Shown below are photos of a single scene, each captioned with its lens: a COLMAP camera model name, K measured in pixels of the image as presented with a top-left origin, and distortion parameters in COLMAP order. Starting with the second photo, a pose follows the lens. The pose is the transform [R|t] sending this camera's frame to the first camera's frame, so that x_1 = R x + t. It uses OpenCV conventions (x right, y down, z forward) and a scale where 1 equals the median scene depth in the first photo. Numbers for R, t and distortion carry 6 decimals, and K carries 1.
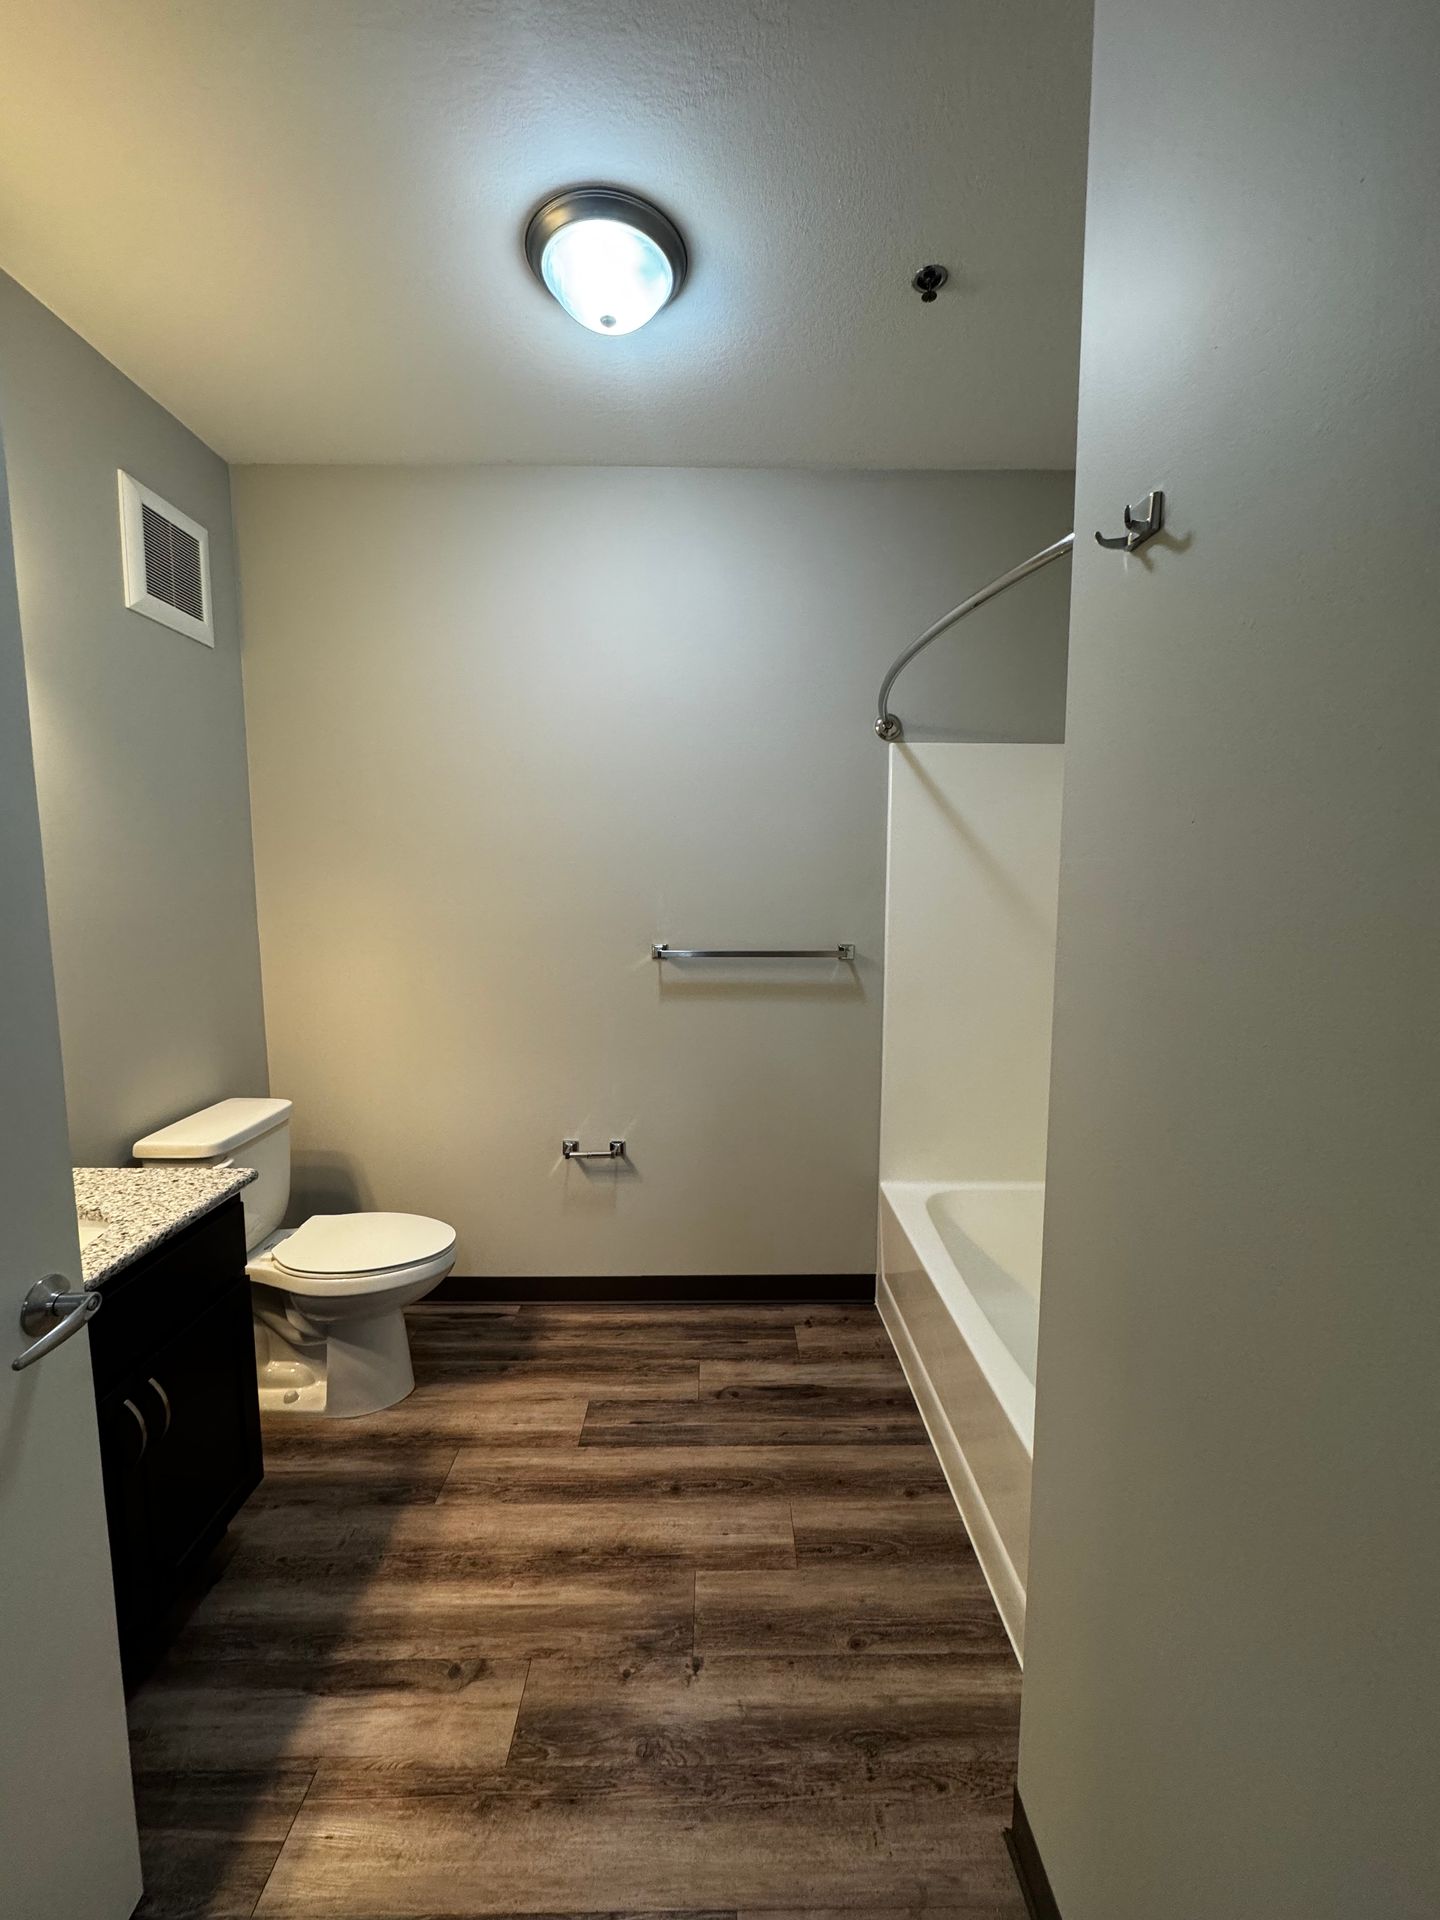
lens RADIAL K [[766.2, 0, 720.0], [0, 766.2, 960.0], [0, 0, 1]] dist [0.001173, -0.000289]
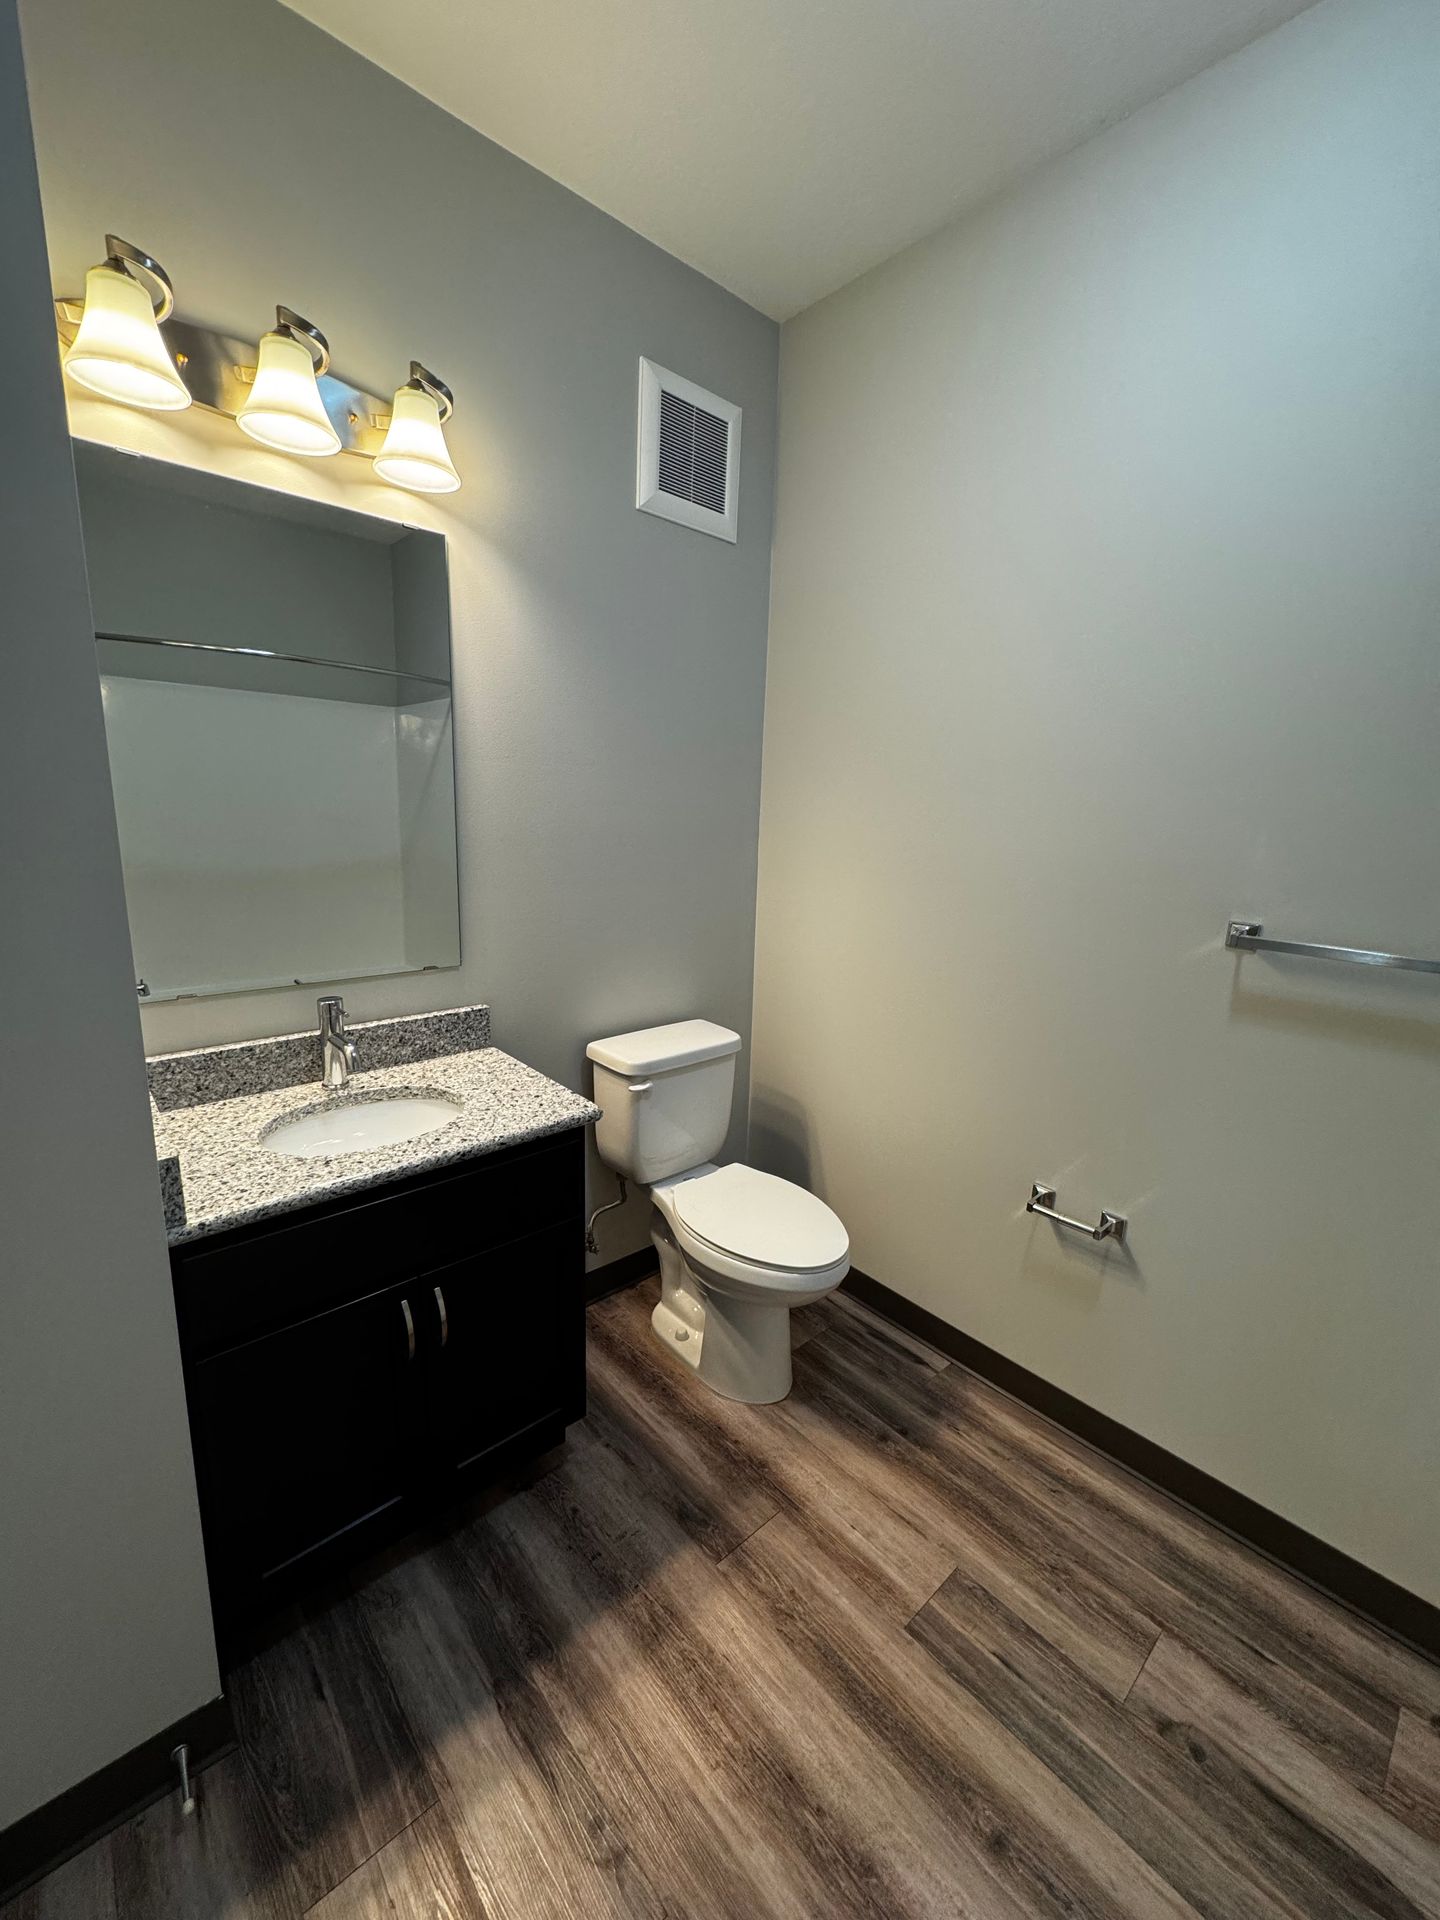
lens RADIAL K [[766.2, 0, 720.0], [0, 766.2, 960.0], [0, 0, 1]] dist [0.001173, -0.000289]
pose [[0.661918, 0.170431, -0.729944, 0.099733], [-0.111918, 0.985364, 0.128580, -0.027744], [0.741174, -0.003416, 0.671304, 0.385420]]
